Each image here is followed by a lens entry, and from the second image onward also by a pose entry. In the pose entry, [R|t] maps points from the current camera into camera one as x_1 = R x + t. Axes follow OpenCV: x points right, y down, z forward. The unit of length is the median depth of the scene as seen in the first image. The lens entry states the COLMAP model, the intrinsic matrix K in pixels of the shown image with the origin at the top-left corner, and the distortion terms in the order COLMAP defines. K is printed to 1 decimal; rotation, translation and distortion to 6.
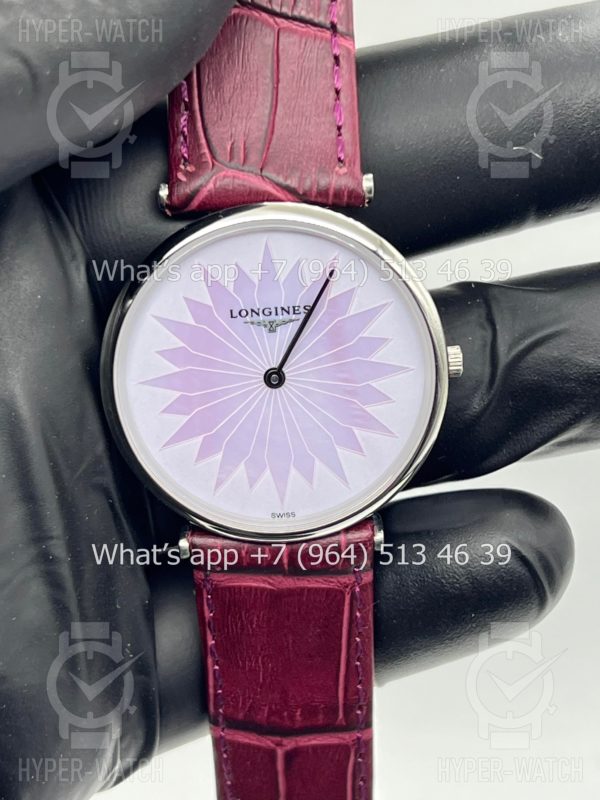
lens RADIAL K [[1766.6, 0, 299.9], [0, 1766.6, 376.3], [0, 0, 1]] dist [0.040033, 3.437987]
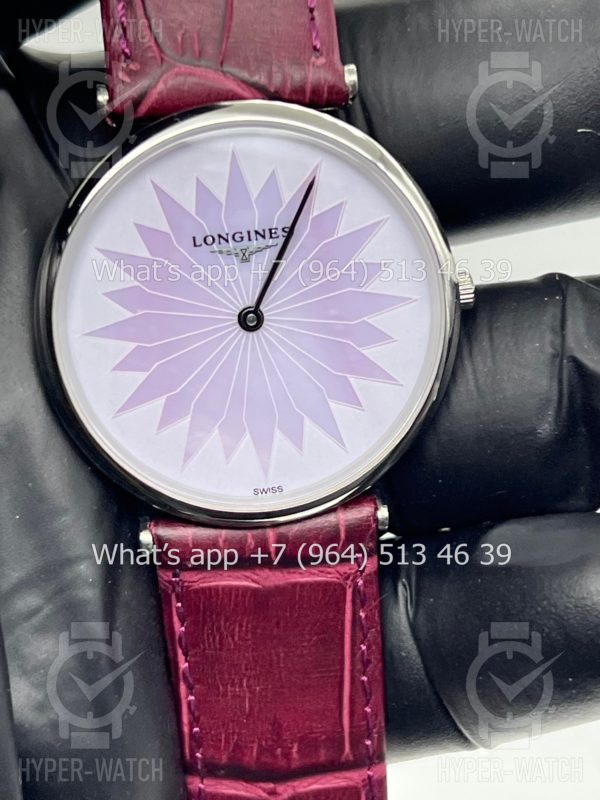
lens RADIAL K [[1766.6, 0, 299.9], [0, 1766.6, 376.3], [0, 0, 1]] dist [0.040033, 3.437987]
pose [[0.993515, -0.055593, 0.099179, -0.074423], [0.065183, 0.993222, -0.096232, 0.107623], [-0.093157, 0.102072, 0.990405, 0.192024]]
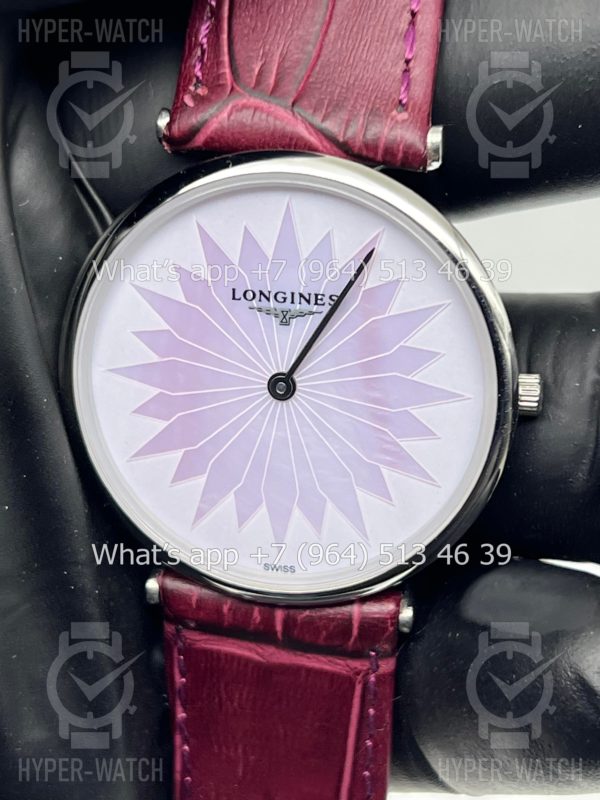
lens RADIAL K [[1766.6, 0, 299.9], [0, 1766.6, 376.3], [0, 0, 1]] dist [0.040033, 3.437987]
pose [[0.978267, 0.125343, -0.165174, 0.115672], [-0.121989, 0.992068, 0.030333, -0.026842], [0.167665, -0.009525, 0.985798, 0.267364]]
